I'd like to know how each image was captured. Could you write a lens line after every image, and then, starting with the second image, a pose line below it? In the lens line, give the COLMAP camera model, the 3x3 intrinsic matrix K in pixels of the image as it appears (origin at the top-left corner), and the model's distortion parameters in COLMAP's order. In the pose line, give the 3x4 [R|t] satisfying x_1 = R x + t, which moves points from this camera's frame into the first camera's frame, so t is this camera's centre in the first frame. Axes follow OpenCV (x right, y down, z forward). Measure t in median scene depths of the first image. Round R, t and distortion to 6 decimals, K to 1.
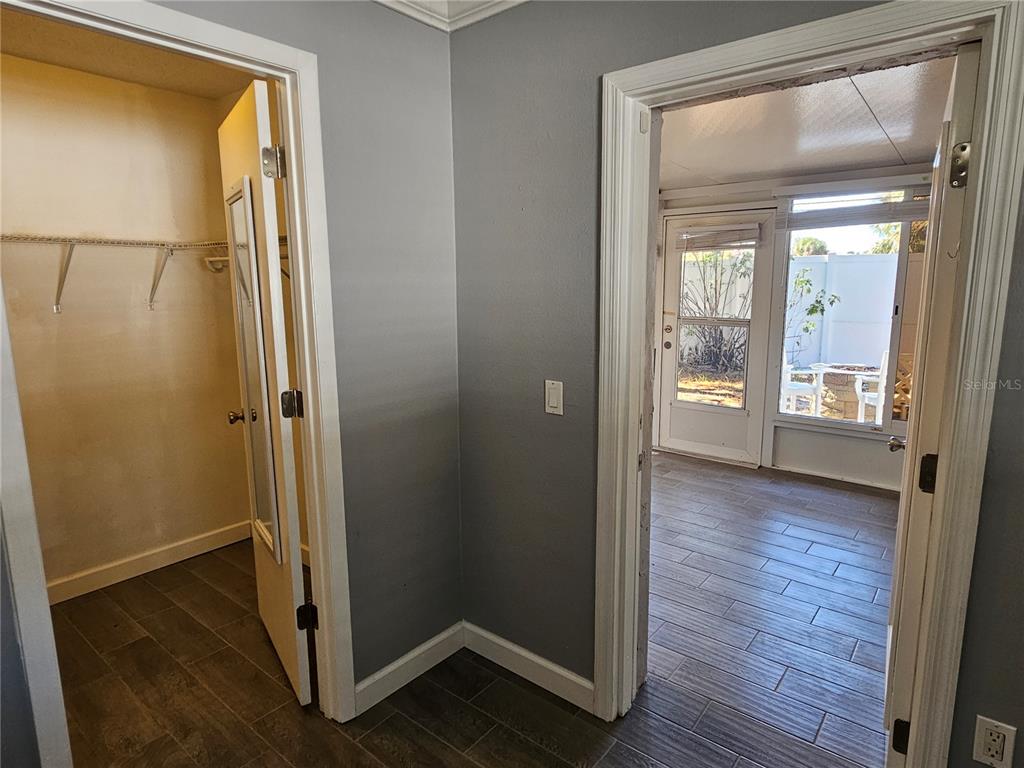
lens RADIAL K [[598.1, 0, 509.3], [0, 598.1, 379.2], [0, 0, 1]] dist [0.001965, 0.001714]
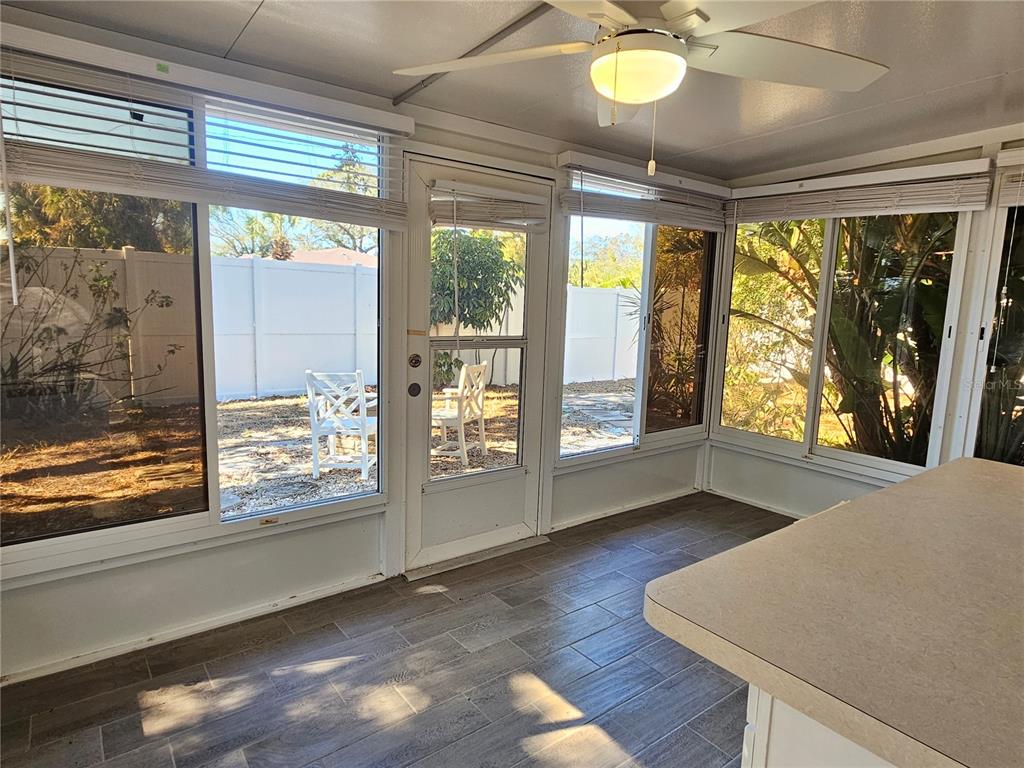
lens RADIAL K [[596.1, 0, 514.7], [0, 596.1, 379.6], [0, 0, 1]] dist [0.001794, -0.001764]
pose [[0.234317, -0.117866, 0.964989, -0.274597], [0.129874, 0.987521, 0.089083, -0.115173], [-0.963446, 0.104453, 0.246701, 0.863538]]
